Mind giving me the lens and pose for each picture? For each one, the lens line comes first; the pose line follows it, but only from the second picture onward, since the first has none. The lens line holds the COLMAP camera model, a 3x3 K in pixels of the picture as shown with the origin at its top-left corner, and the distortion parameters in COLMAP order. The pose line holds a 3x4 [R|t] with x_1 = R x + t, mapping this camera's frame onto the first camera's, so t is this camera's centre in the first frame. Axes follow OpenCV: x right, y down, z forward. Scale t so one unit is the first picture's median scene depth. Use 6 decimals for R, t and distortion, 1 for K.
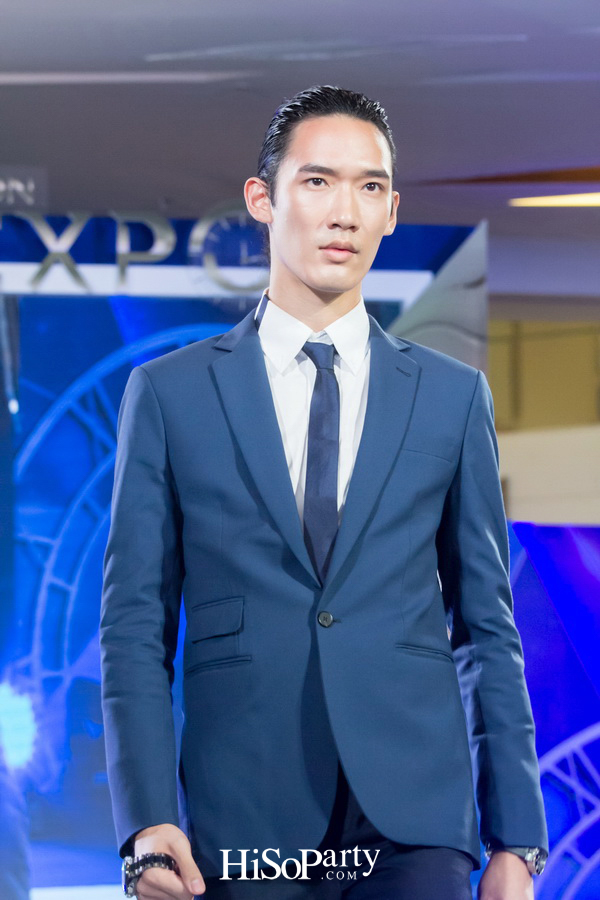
lens RADIAL K [[4562.1, 0, 299.8], [0, 4562.1, 449.8], [0, 0, 1]] dist [0.373391, 0.000000]
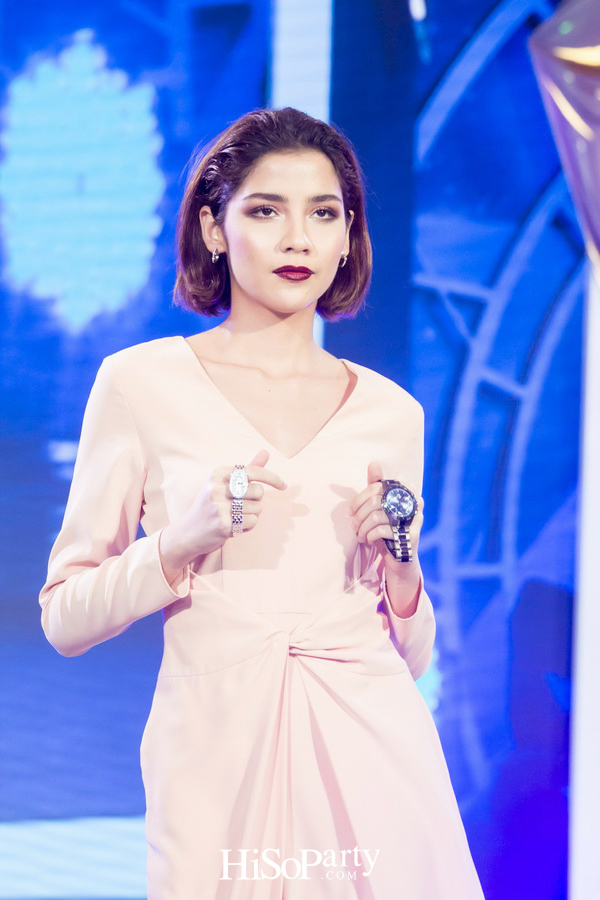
lens RADIAL K [[5593.2, 0, 300.0], [0, 5593.2, 450.1], [0, 0, 1]] dist [-0.764723, 0.000000]
pose [[0.995192, 0.036874, -0.090736, -0.020360], [-0.032041, 0.998018, 0.054160, 0.005495], [0.092554, -0.050992, 0.994401, 0.418782]]
